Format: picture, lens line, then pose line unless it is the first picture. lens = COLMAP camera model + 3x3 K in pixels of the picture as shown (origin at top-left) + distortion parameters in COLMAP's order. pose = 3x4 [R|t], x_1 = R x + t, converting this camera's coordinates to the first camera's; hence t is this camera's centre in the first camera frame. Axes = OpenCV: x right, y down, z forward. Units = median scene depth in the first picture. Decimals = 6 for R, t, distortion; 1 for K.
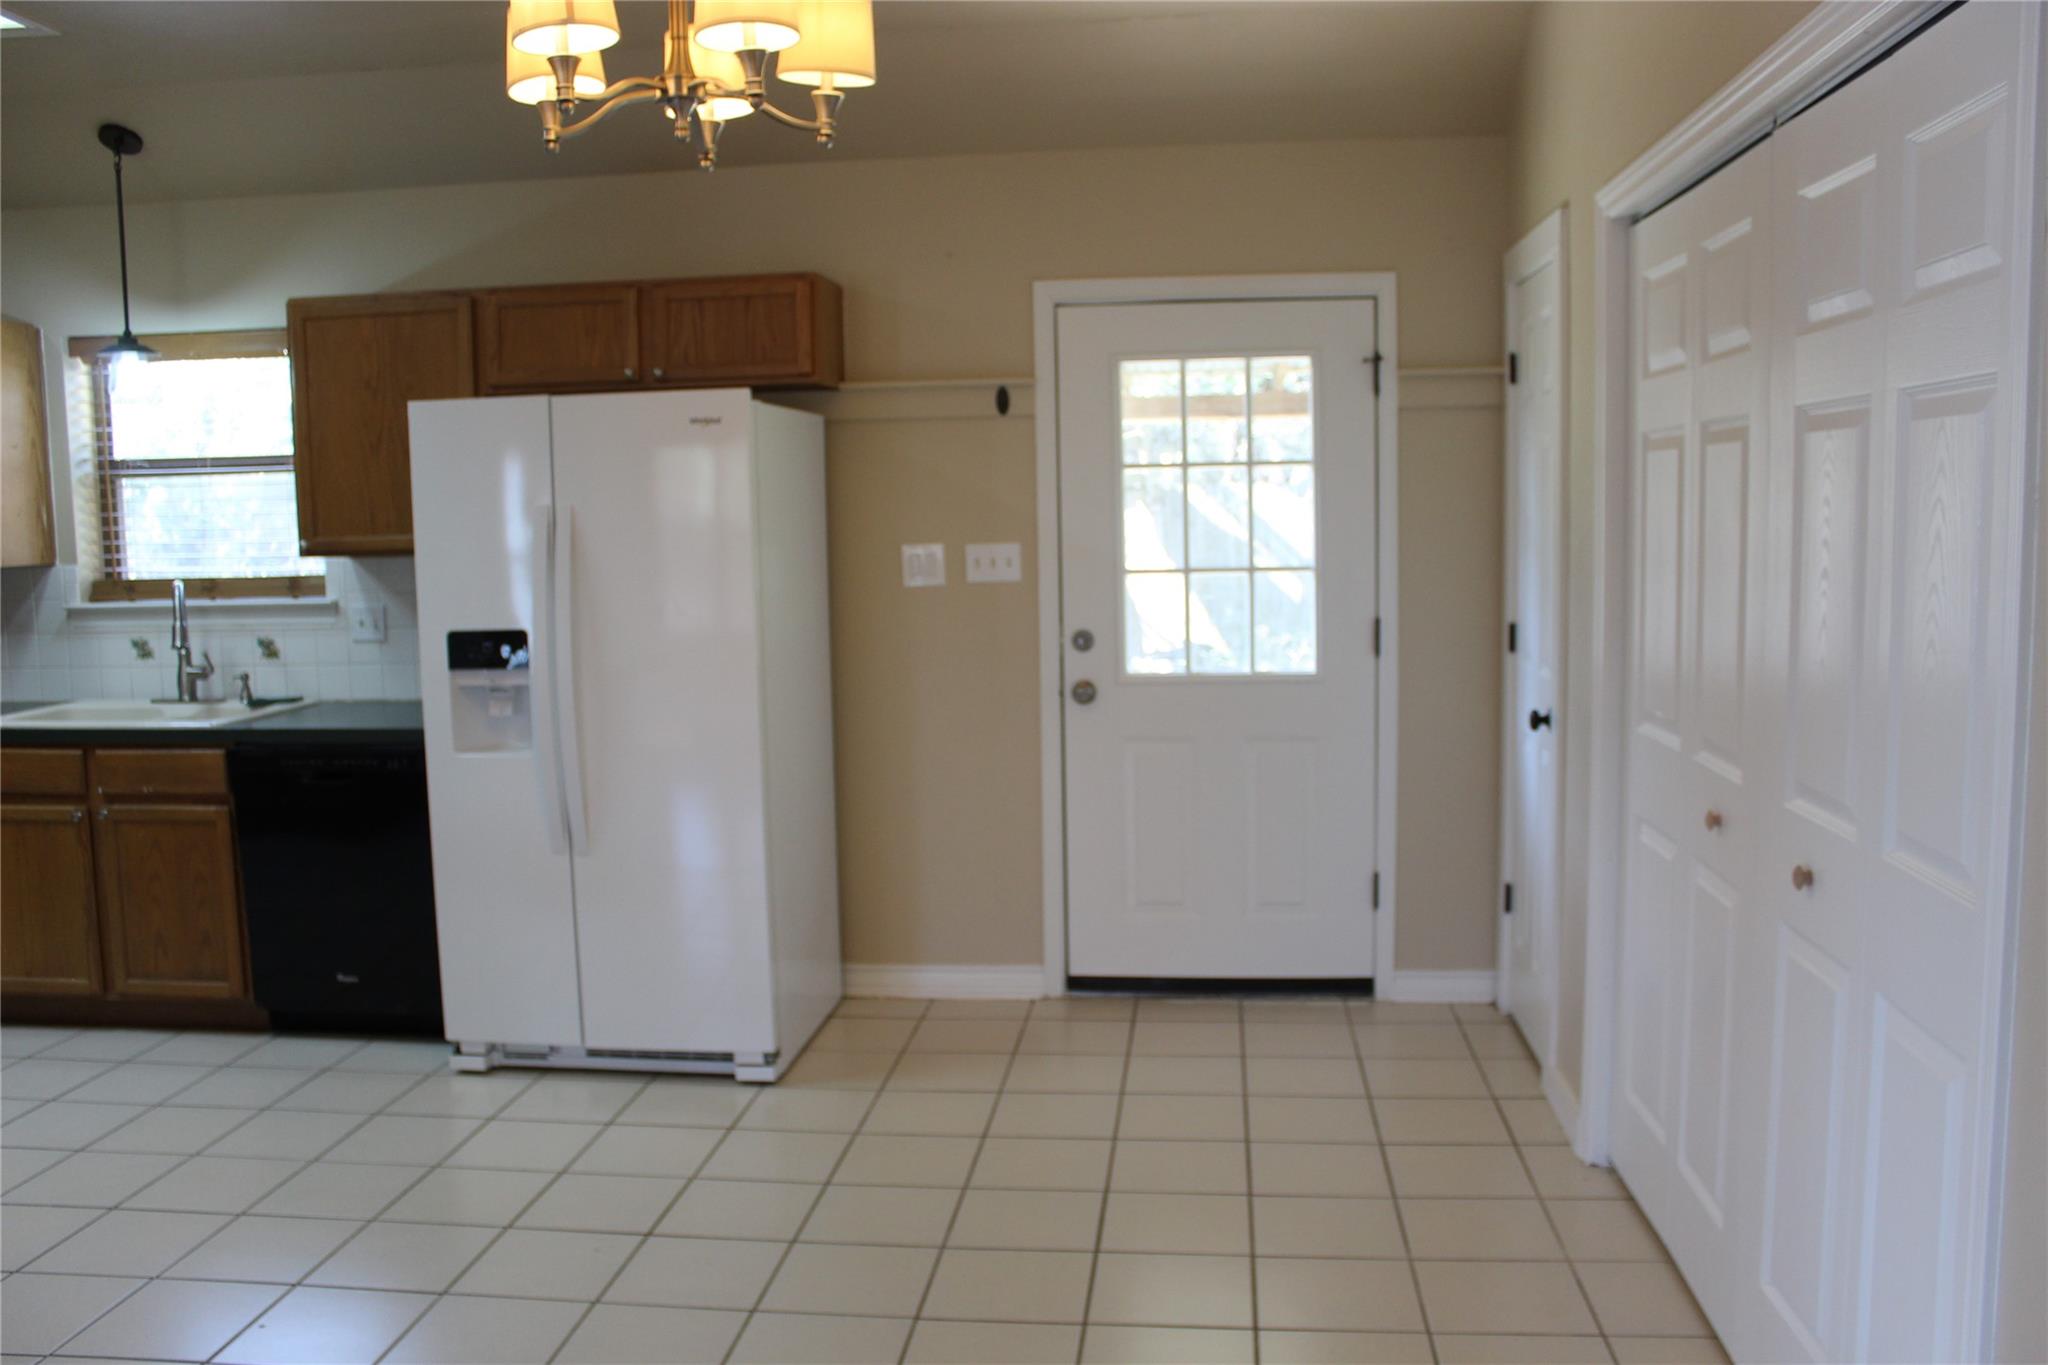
lens RADIAL K [[1694.3, 0, 1016.1], [0, 1694.3, 682.7], [0, 0, 1]] dist [-0.177663, 0.168056]
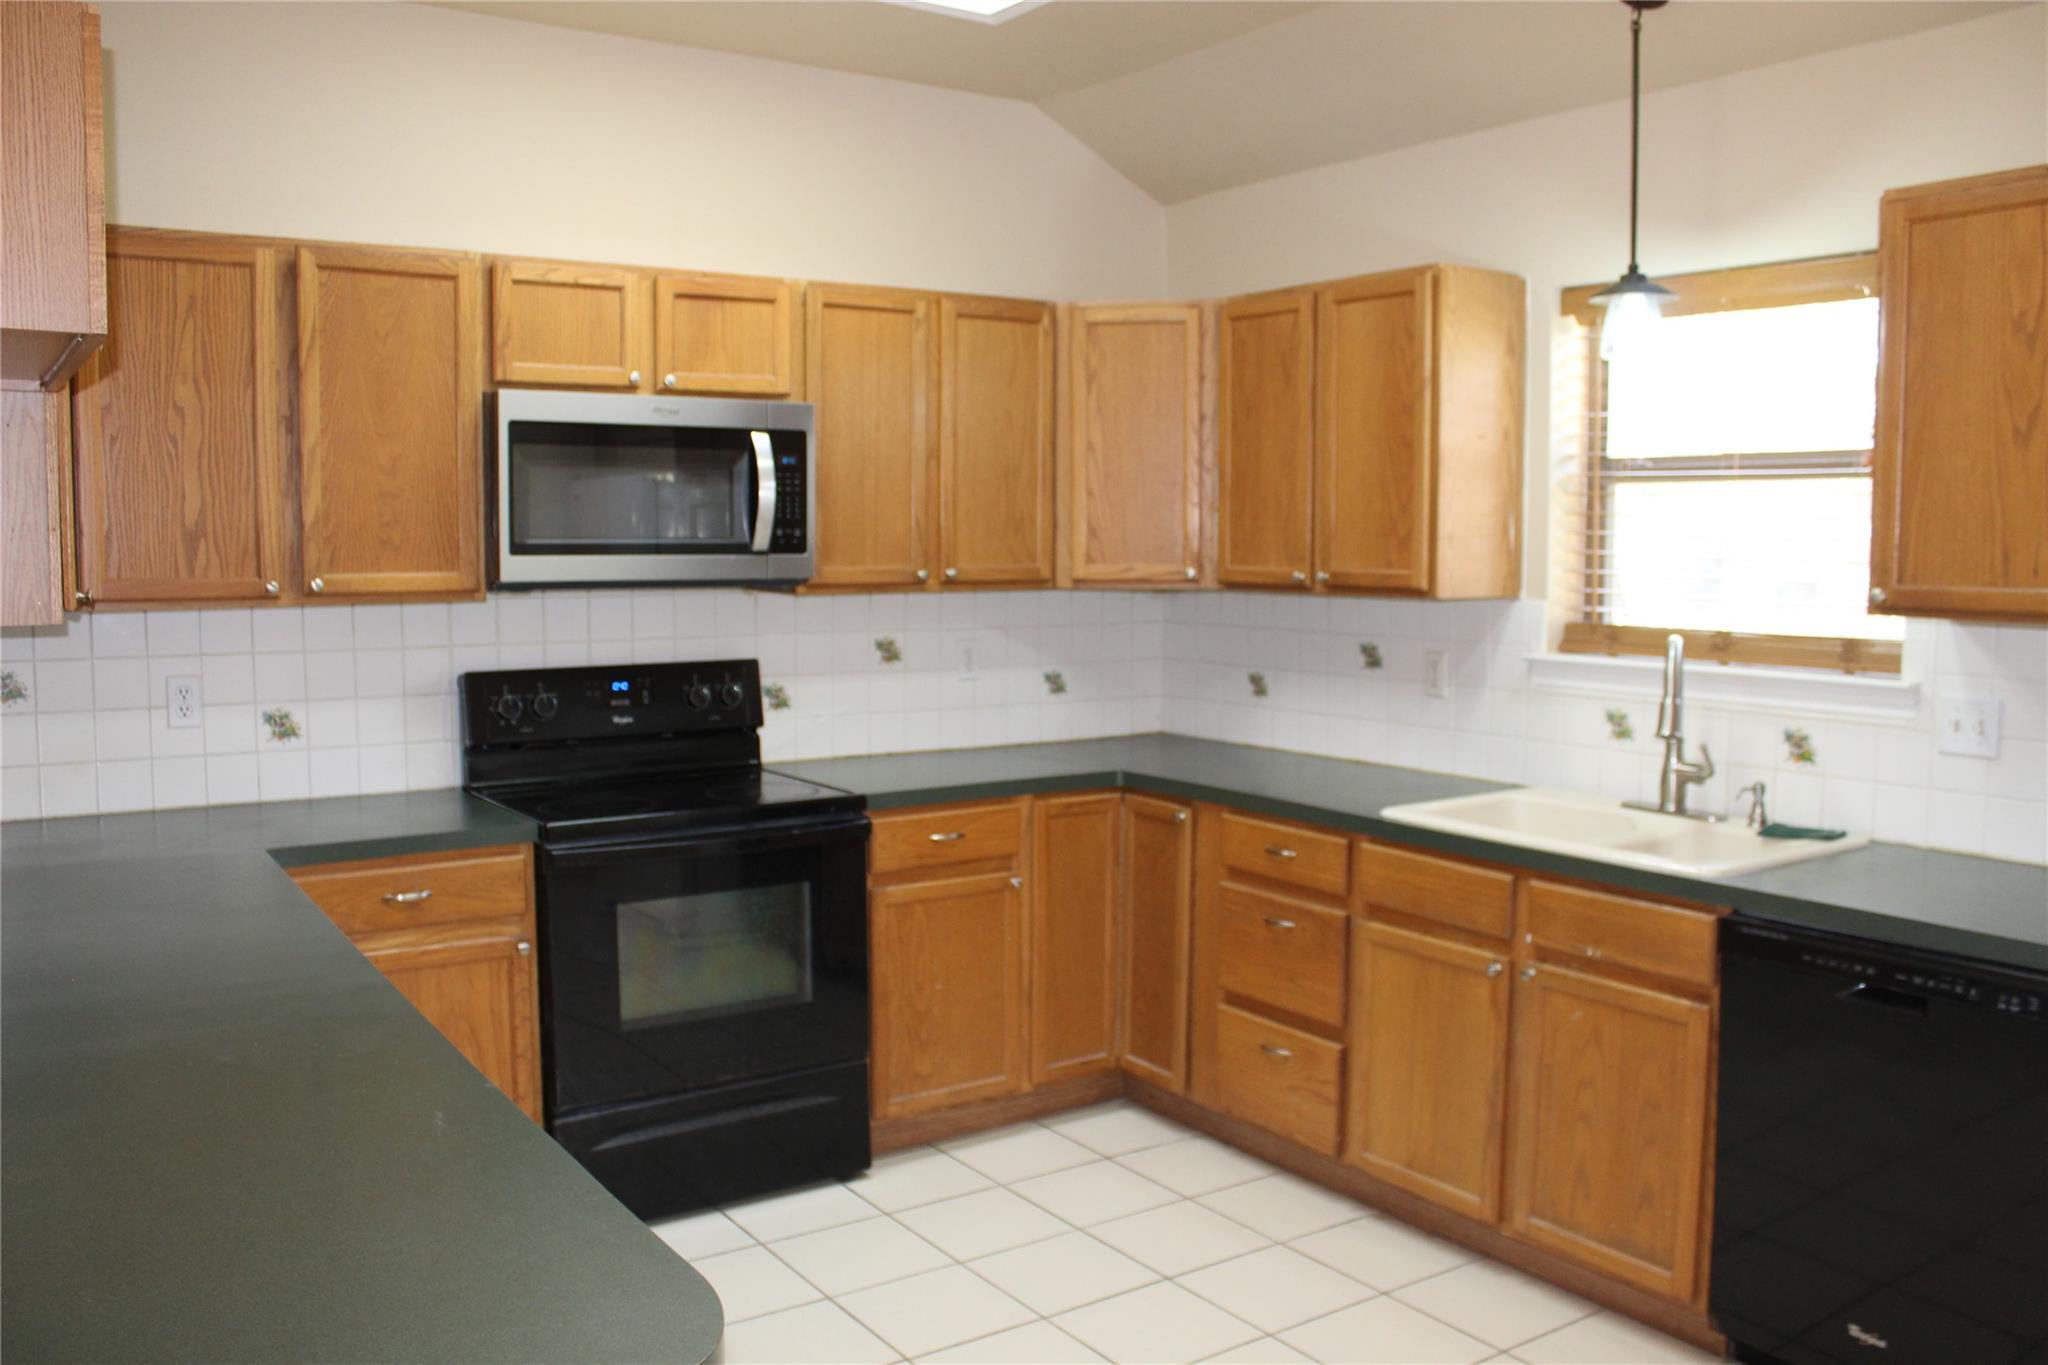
lens RADIAL K [[1694.3, 0, 1016.1], [0, 1694.3, 682.7], [0, 0, 1]] dist [-0.177663, 0.168056]
pose [[0.648547, 0.088416, -0.756022, -0.169511], [-0.094904, 0.994873, 0.034936, -0.040330], [0.755235, 0.049092, 0.653613, 0.344433]]
